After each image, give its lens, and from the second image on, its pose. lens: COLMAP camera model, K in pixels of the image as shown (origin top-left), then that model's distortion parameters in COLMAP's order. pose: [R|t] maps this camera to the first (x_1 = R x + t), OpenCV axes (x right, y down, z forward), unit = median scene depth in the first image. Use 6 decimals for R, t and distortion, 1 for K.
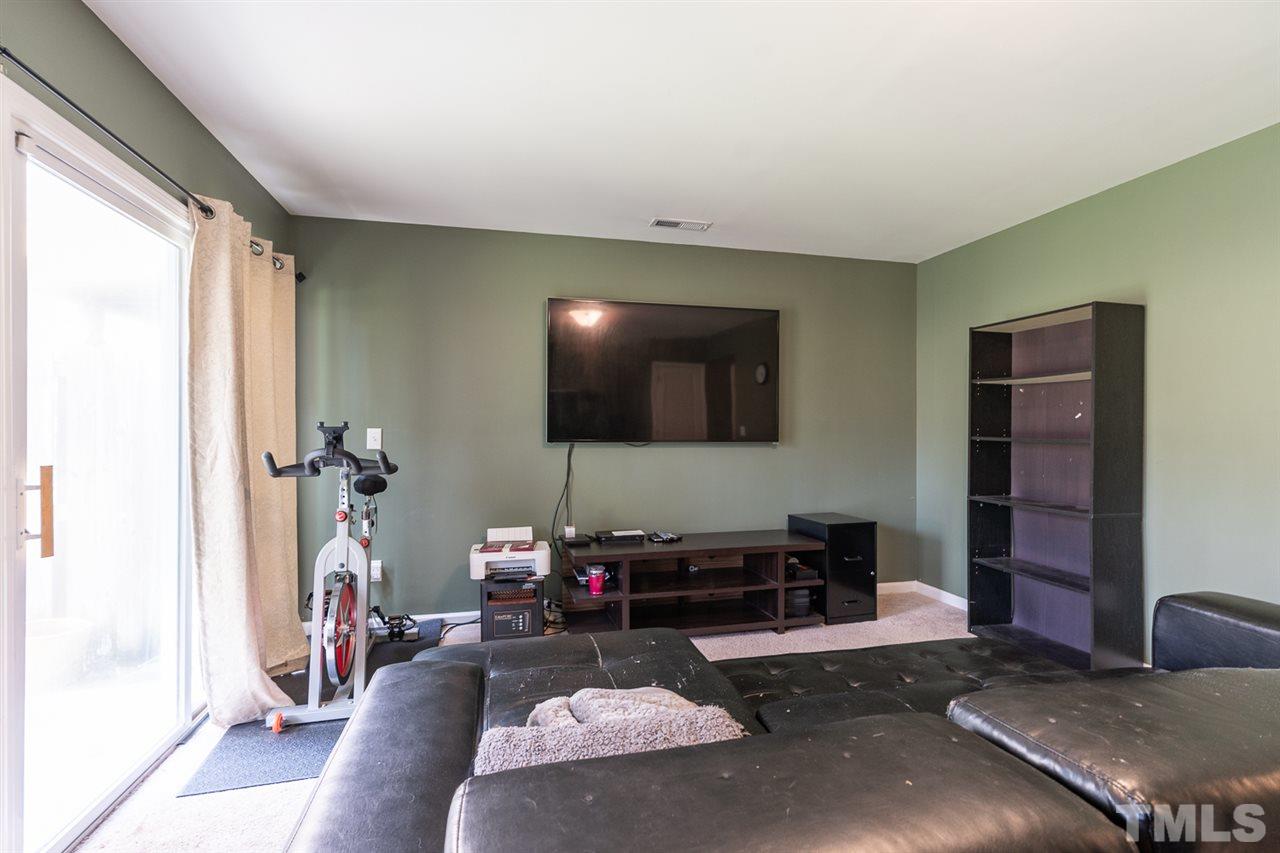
lens RADIAL K [[603.6, 0, 654.3], [0, 603.6, 441.4], [0, 0, 1]] dist [-0.000167, 0.000620]
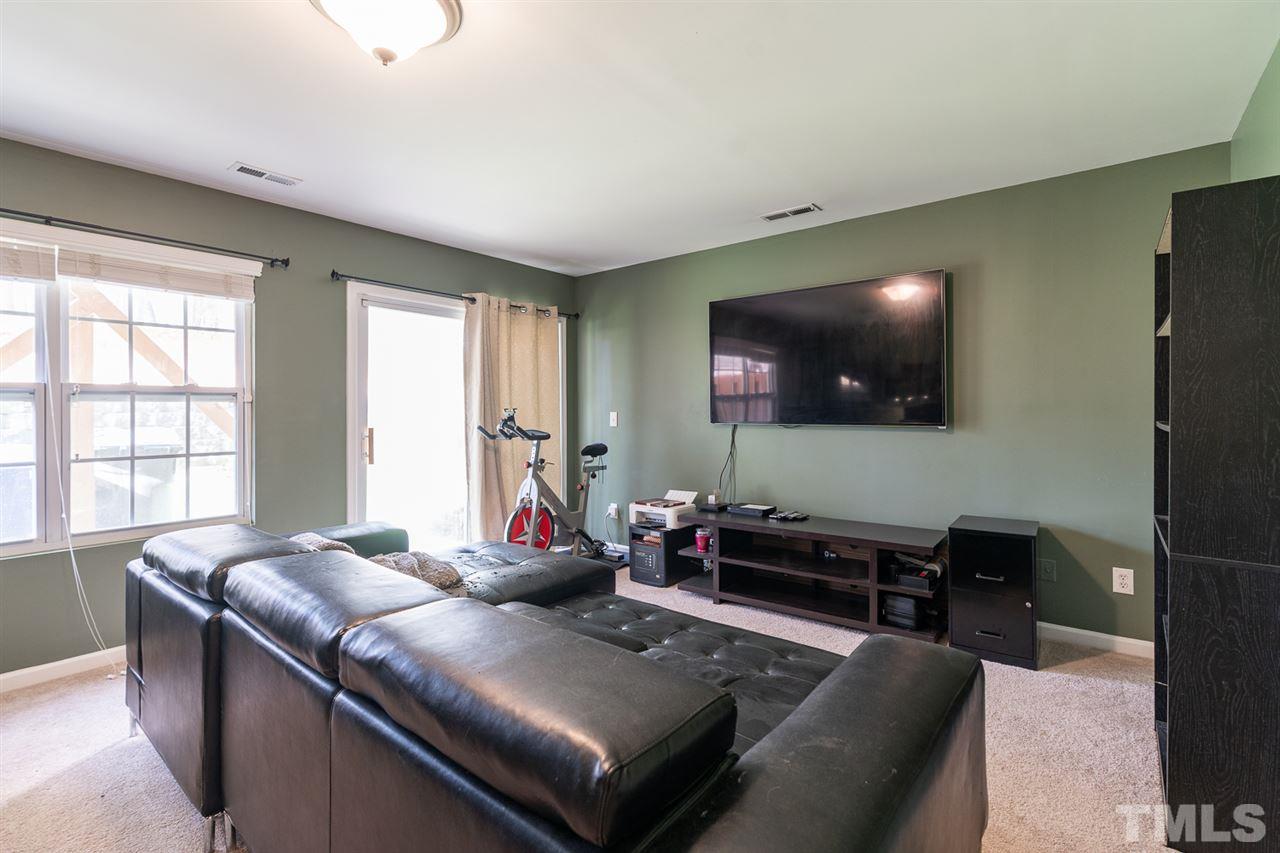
lens RADIAL K [[584.8, 0, 618.3], [0, 584.8, 416.9], [0, 0, 1]] dist [-0.001096, 0.000264]
pose [[0.590185, 0.001947, -0.807265, 0.718729], [-0.010961, 0.999924, -0.005602, -0.001755], [0.807193, 0.012155, 0.590162, 0.187827]]
